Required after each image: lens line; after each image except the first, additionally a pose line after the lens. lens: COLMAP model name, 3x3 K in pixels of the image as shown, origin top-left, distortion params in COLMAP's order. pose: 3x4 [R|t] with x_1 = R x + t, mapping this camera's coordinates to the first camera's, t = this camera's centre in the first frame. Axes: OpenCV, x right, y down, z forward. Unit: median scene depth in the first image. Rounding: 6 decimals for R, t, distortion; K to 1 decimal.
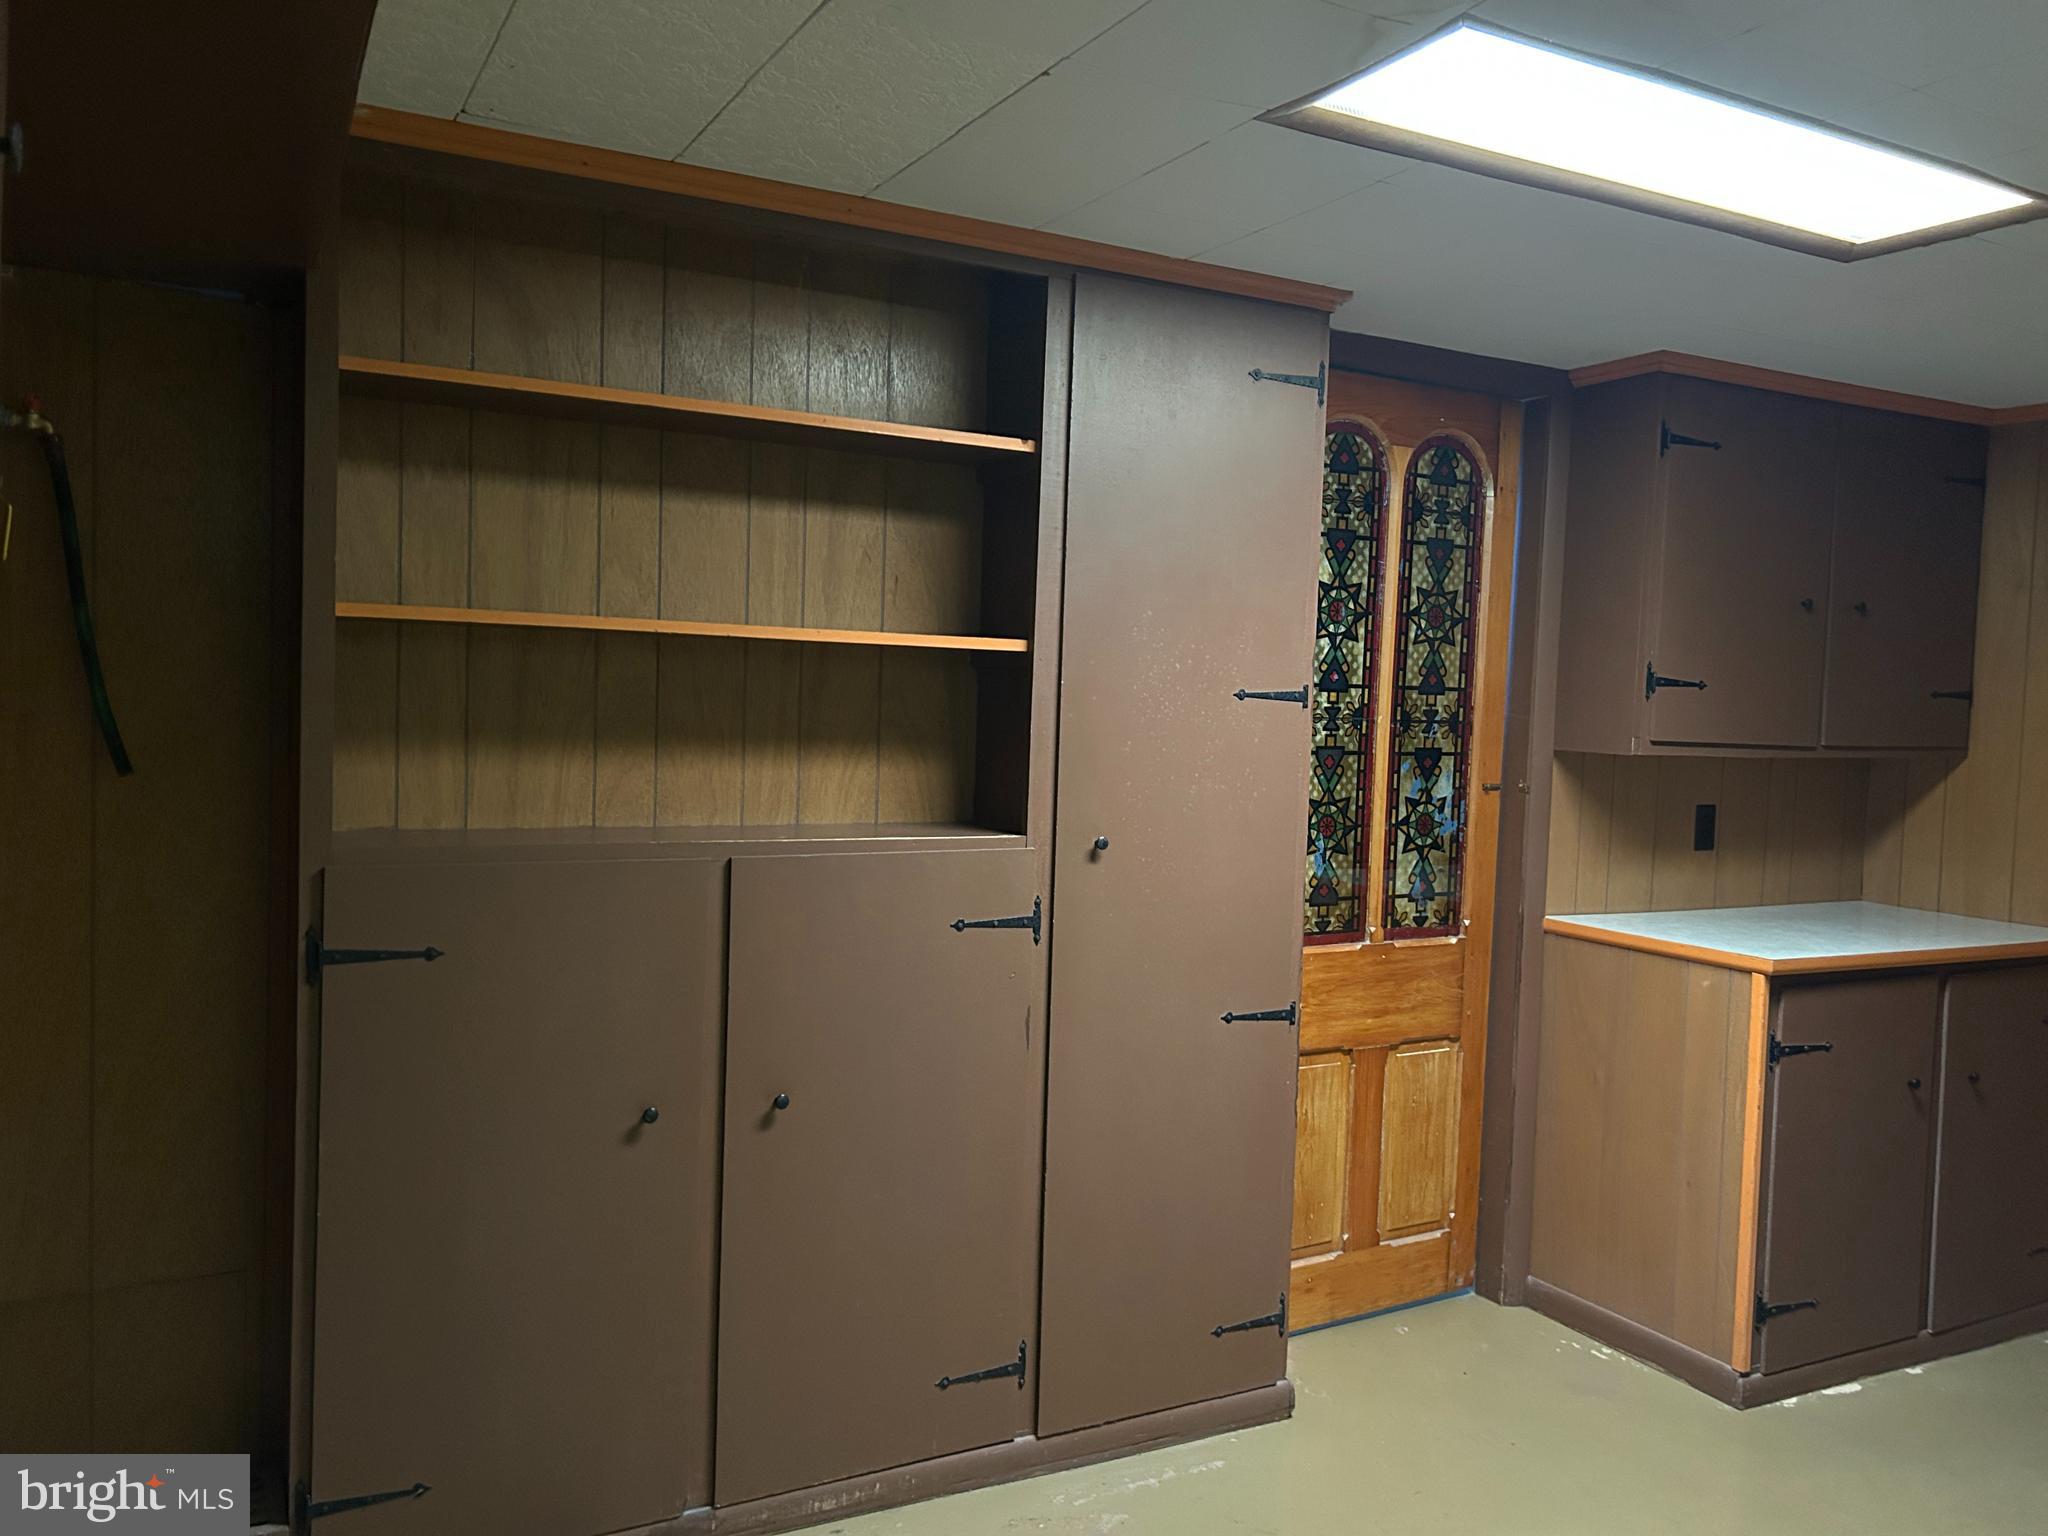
lens RADIAL K [[1545.1, 0, 1028.7], [0, 1545.1, 771.5], [0, 0, 1]] dist [0.062728, -0.067974]
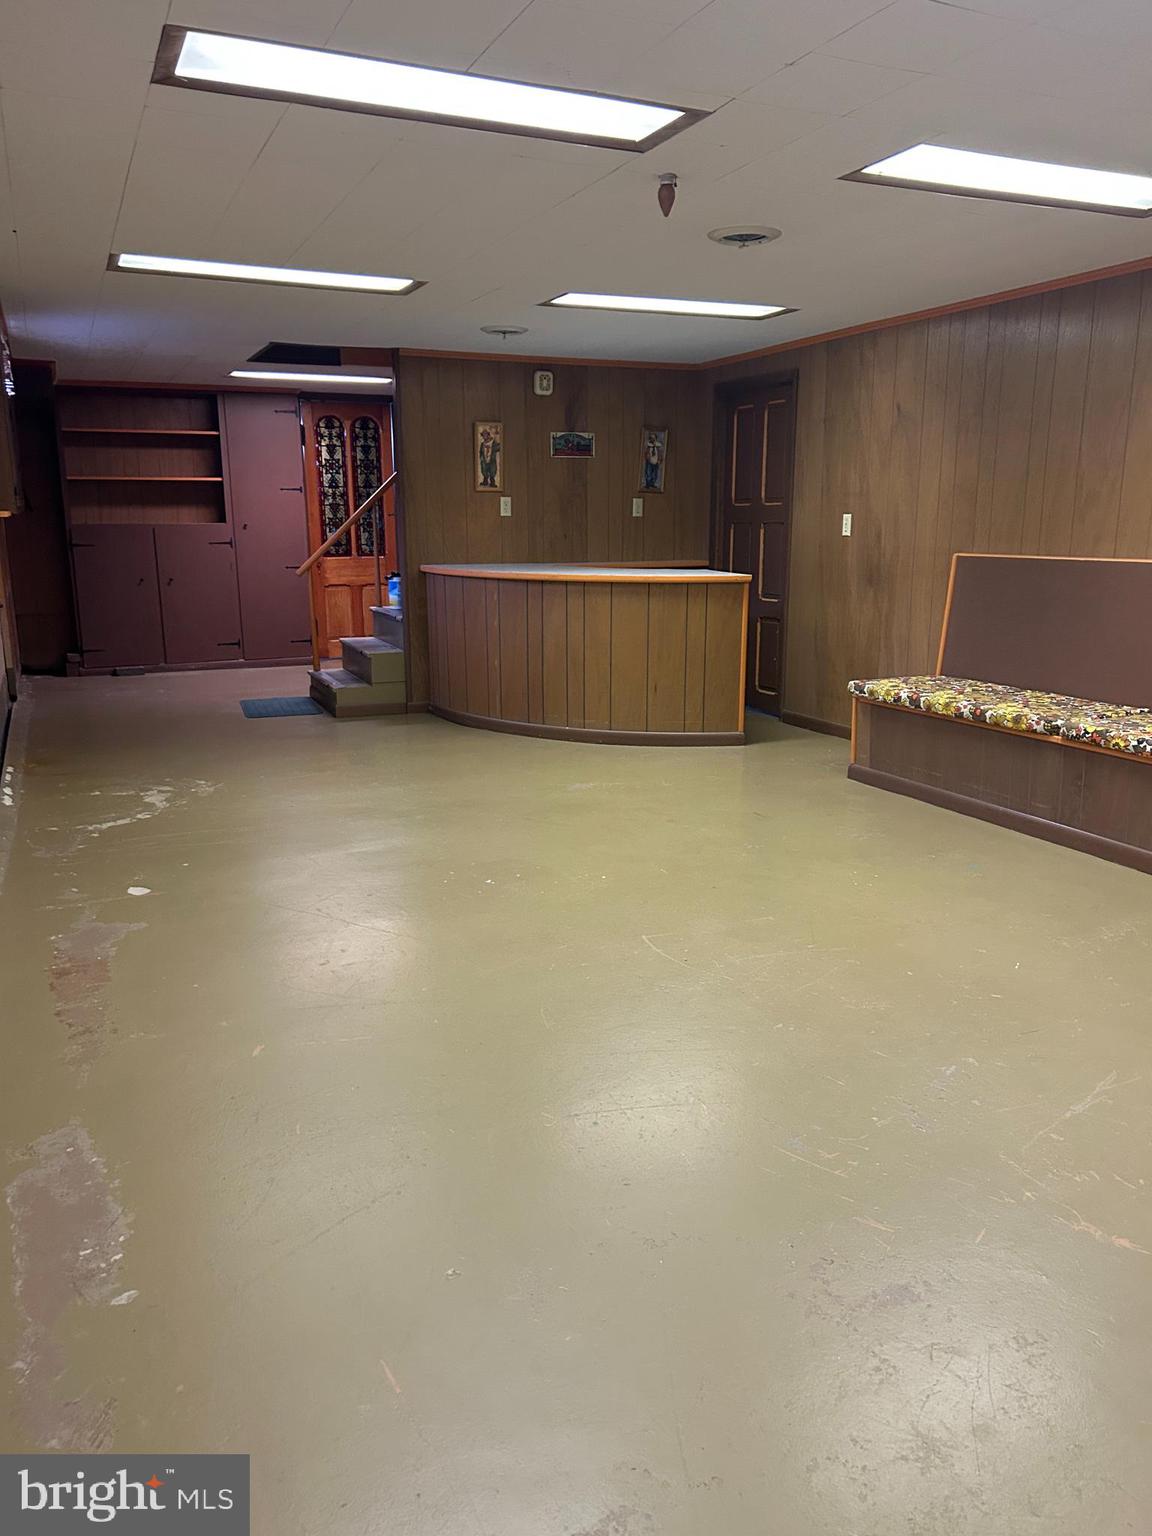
lens RADIAL K [[1158.8, 0, 588.5], [0, 1158.8, 769.9], [0, 0, 1]] dist [0.062728, -0.067974]
pose [[0.997162, -0.029512, -0.069253, 0.984832], [0.040306, 0.986283, 0.160065, 0.193850], [0.063580, -0.162402, 0.984674, -1.861831]]
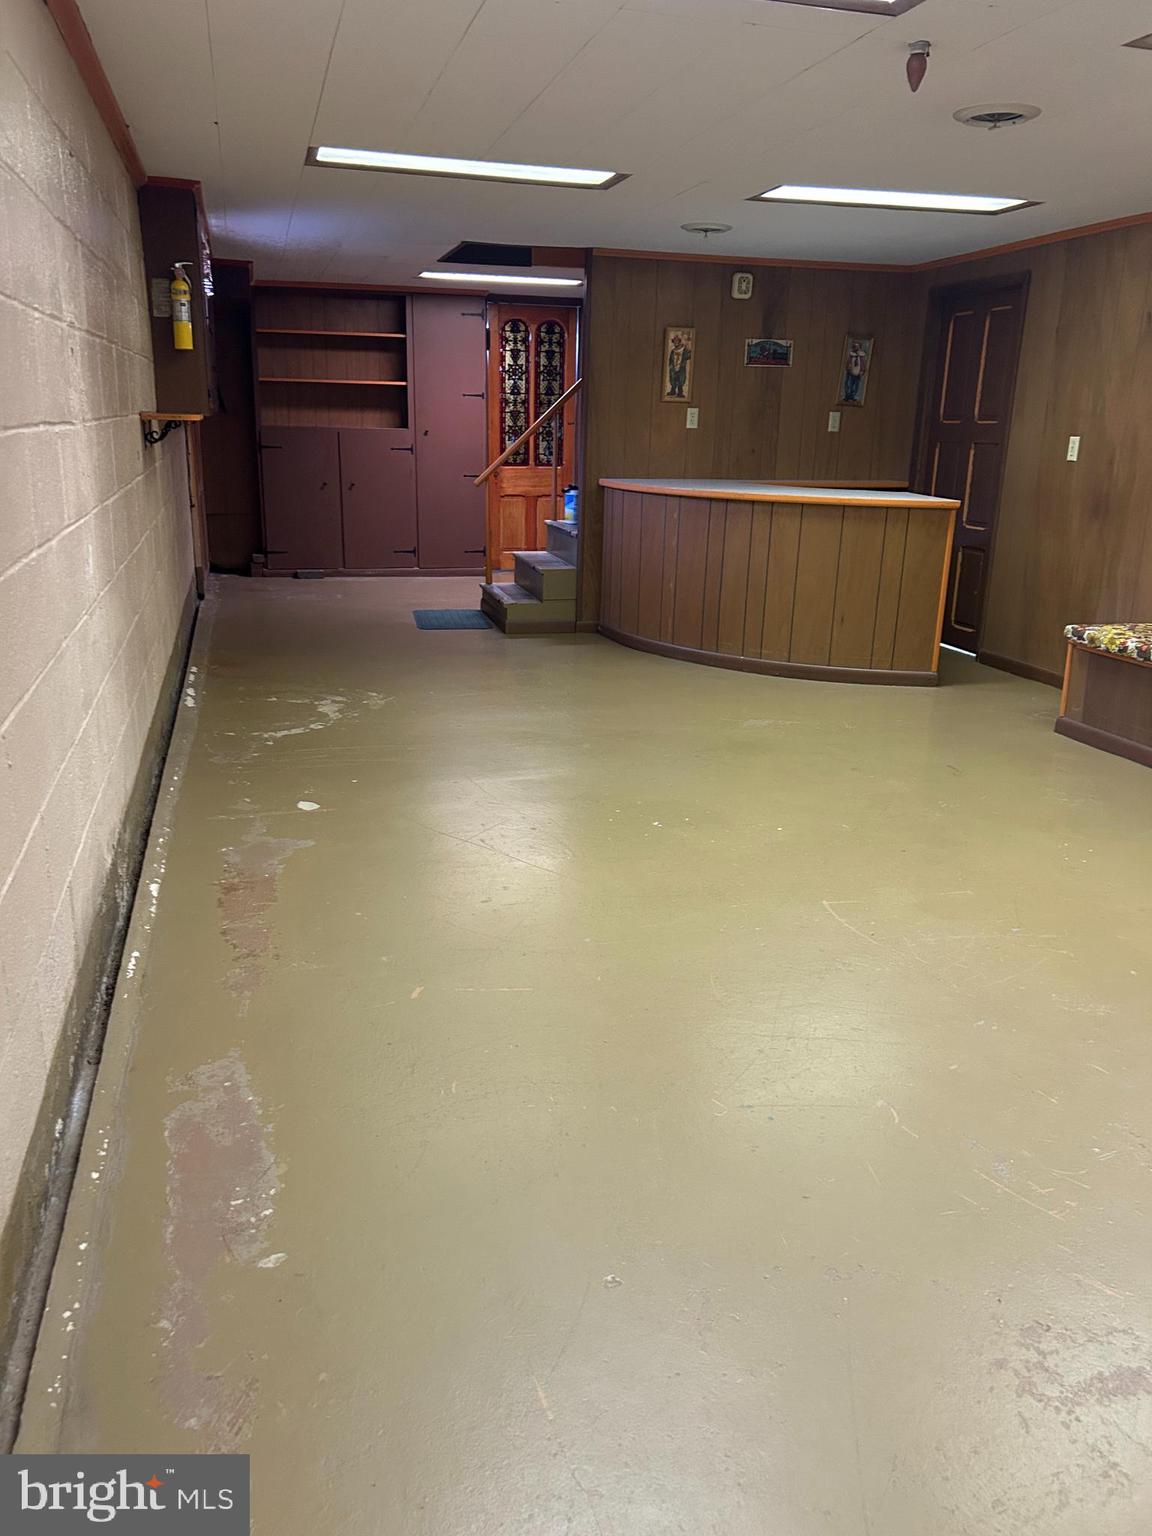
lens RADIAL K [[1158.8, 0, 567.5], [0, 1158.8, 751.7], [0, 0, 1]] dist [0.062728, -0.067974]
pose [[0.974851, 0.042208, -0.218824, 0.955168], [0.005976, 0.976597, 0.214994, 0.181222], [0.222777, -0.210895, 0.951784, -1.792001]]
